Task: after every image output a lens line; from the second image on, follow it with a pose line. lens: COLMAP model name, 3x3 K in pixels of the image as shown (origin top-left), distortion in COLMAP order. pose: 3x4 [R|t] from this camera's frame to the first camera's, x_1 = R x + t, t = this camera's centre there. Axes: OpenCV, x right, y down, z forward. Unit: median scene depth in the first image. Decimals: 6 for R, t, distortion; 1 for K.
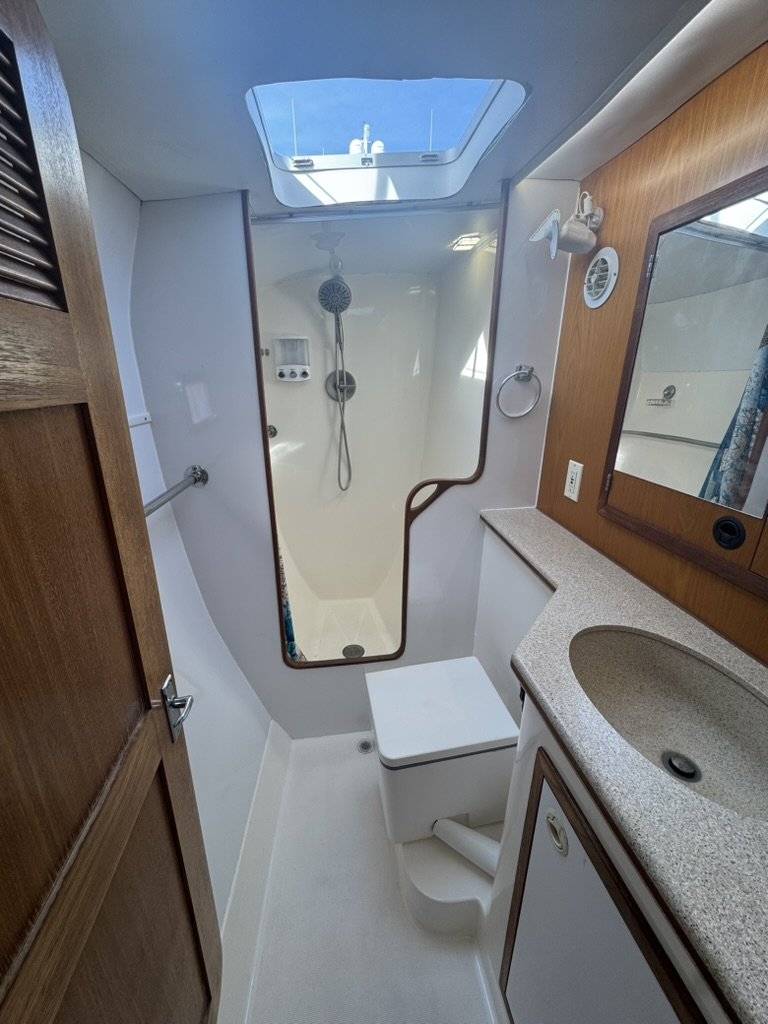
lens RADIAL K [[406.9, 0, 380.3], [0, 406.9, 511.3], [0, 0, 1]] dist [-0.000333, -0.000398]
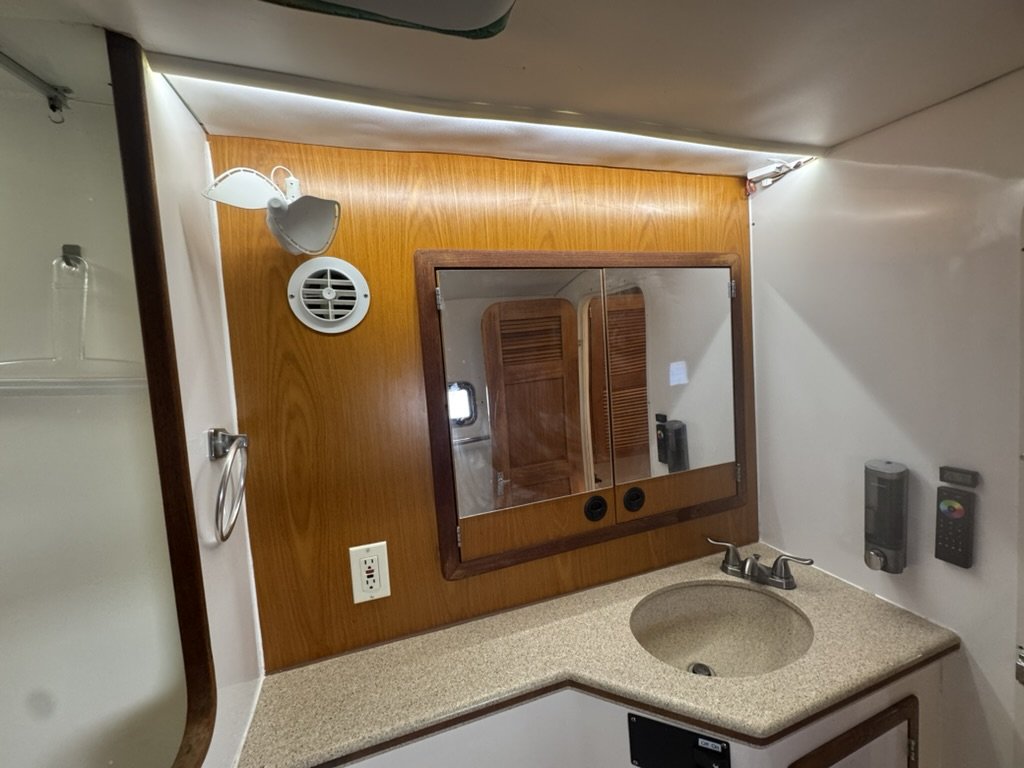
lens RADIAL K [[406.9, 0, 510.4], [0, 406.9, 385.5], [0, 0, 1]] dist [-0.000333, -0.000398]
pose [[-0.204229, -0.073887, 0.976131, -0.228775], [0.384326, 0.911033, 0.149370, -0.430472], [-0.900324, 0.405658, -0.157663, 0.925159]]
